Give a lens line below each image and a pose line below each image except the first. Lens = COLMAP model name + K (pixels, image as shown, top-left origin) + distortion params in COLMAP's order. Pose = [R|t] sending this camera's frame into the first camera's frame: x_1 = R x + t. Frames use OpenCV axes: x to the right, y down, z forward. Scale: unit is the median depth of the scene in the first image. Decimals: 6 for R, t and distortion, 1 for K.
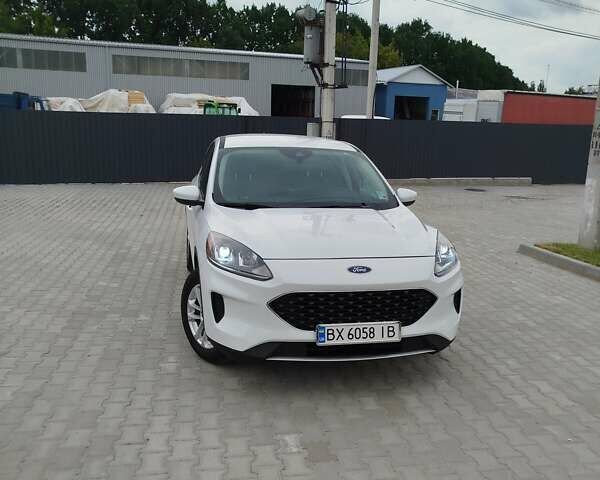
lens RADIAL K [[566.5, 0, 299.7], [0, 566.5, 233.1], [0, 0, 1]] dist [-0.005468, 0.020686]
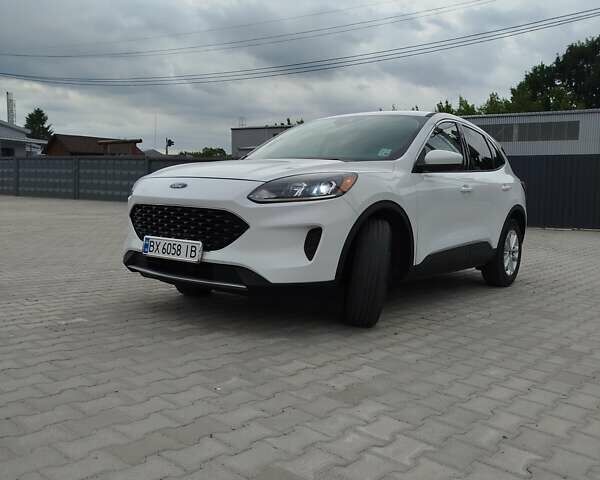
lens RADIAL K [[564.3, 0, 300.8], [0, 564.3, 228.1], [0, 0, 1]] dist [-0.003833, -0.001865]
pose [[0.635138, 0.037713, -0.771477, 0.749627], [-0.150824, 0.985636, -0.075989, 0.133455], [0.757530, 0.164621, 0.631703, 0.394534]]
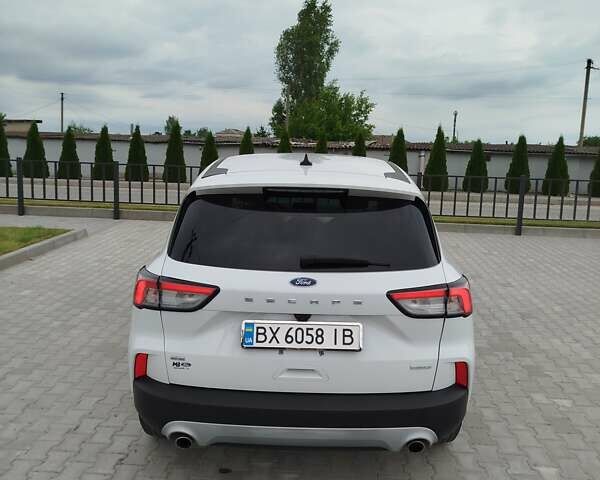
lens RADIAL K [[566.5, 0, 299.7], [0, 566.5, 233.1], [0, 0, 1]] dist [-0.005468, 0.020686]
pose [[-0.971292, -0.087375, 0.221264, -0.246673], [-0.010708, 0.945221, 0.326256, -0.392296], [-0.237650, 0.314521, -0.919021, 2.116569]]
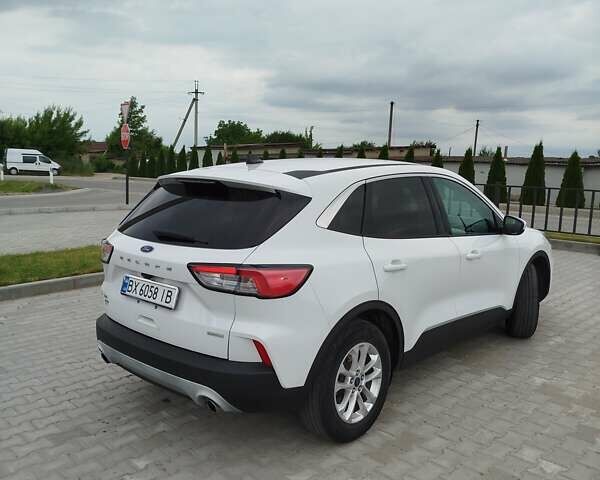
lens RADIAL K [[566.5, 0, 299.7], [0, 566.5, 233.1], [0, 0, 1]] dist [-0.005468, 0.020686]
pose [[-0.571985, -0.137728, 0.808619, -0.794492], [0.114144, 0.962847, 0.244737, -0.340465], [-0.812283, 0.232285, -0.535014, 1.854517]]
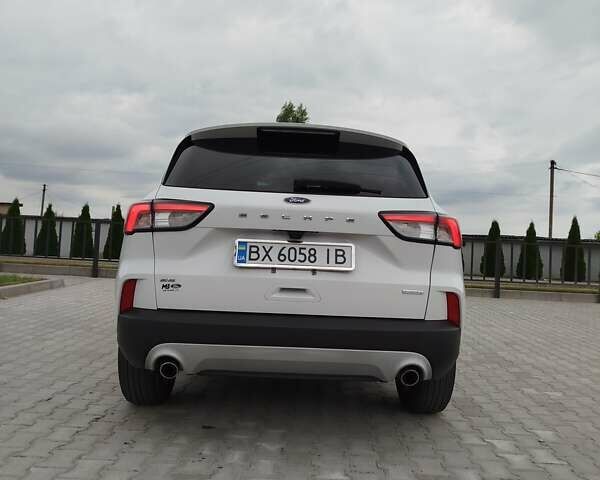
lens RADIAL K [[566.5, 0, 299.7], [0, 566.5, 233.1], [0, 0, 1]] dist [-0.005468, 0.020686]
pose [[-0.978667, -0.063972, 0.195237, -0.246726], [-0.035151, 0.988412, 0.147668, -0.224245], [-0.202421, 0.137655, -0.969576, 2.170801]]
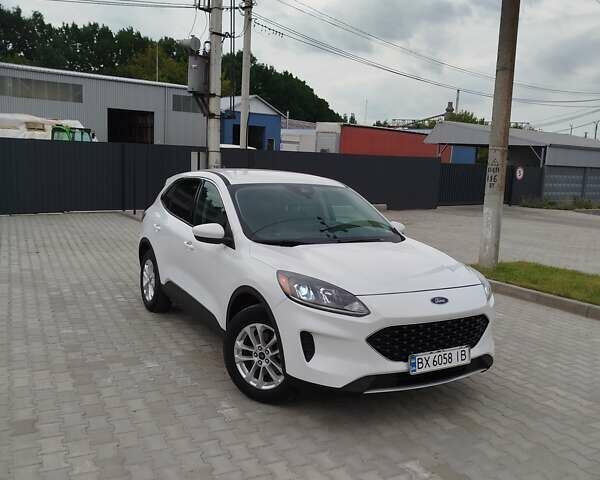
lens RADIAL K [[566.5, 0, 299.7], [0, 566.5, 233.1], [0, 0, 1]] dist [-0.005468, 0.020686]
pose [[0.954190, -0.025022, 0.298155, -0.344646], [0.038383, 0.998500, -0.039039, -0.023908], [-0.296731, 0.048695, 0.953719, 0.025884]]
